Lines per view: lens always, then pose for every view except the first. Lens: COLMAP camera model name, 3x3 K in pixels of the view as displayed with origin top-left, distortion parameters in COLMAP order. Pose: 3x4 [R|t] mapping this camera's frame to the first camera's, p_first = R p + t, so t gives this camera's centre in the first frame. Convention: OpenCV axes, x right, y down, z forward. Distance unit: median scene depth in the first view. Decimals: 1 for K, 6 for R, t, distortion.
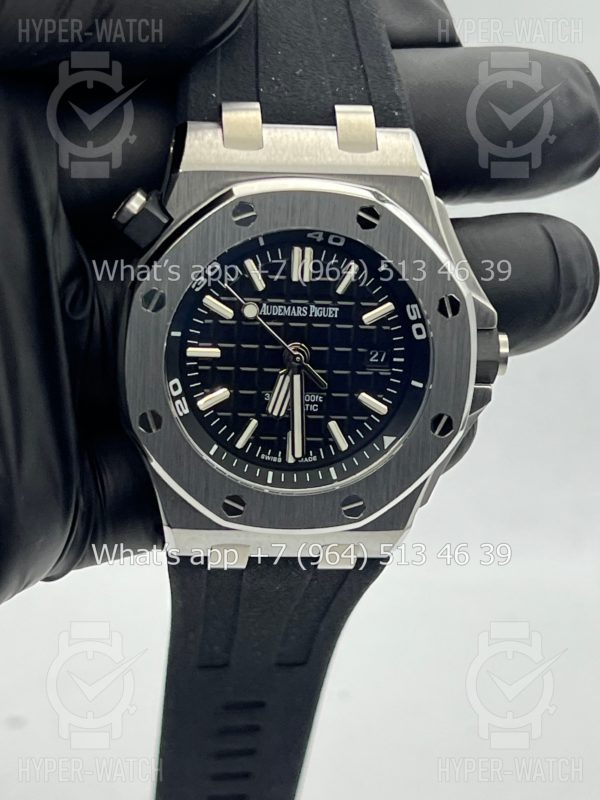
lens RADIAL K [[1890.8, 0, 295.2], [0, 1890.8, 394.7], [0, 0, 1]] dist [0.194241, 0.000000]
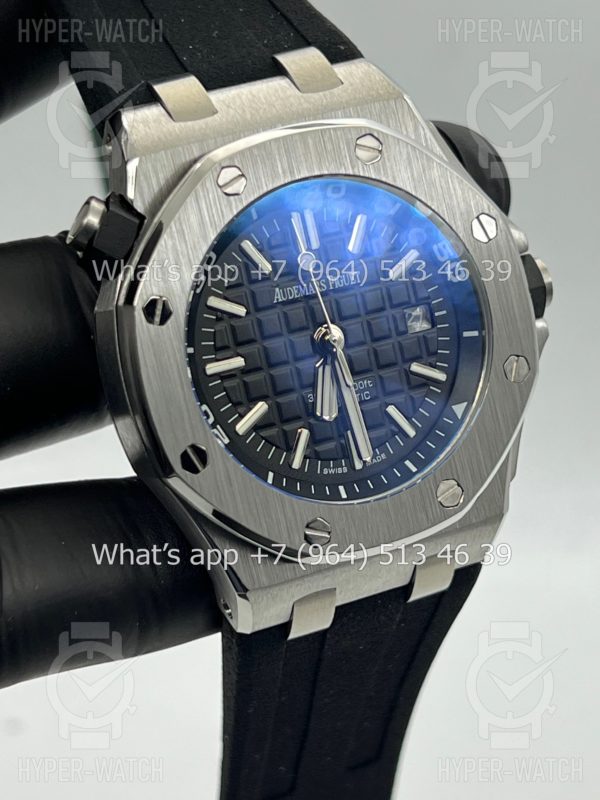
lens RADIAL K [[1890.8, 0, 305.0], [0, 1890.8, 391.2], [0, 0, 1]] dist [0.194241, 0.000000]
pose [[0.933244, -0.286620, 0.216575, -0.194875], [0.316841, 0.940834, -0.120179, 0.096673], [-0.169315, 0.180776, 0.968841, 0.203425]]
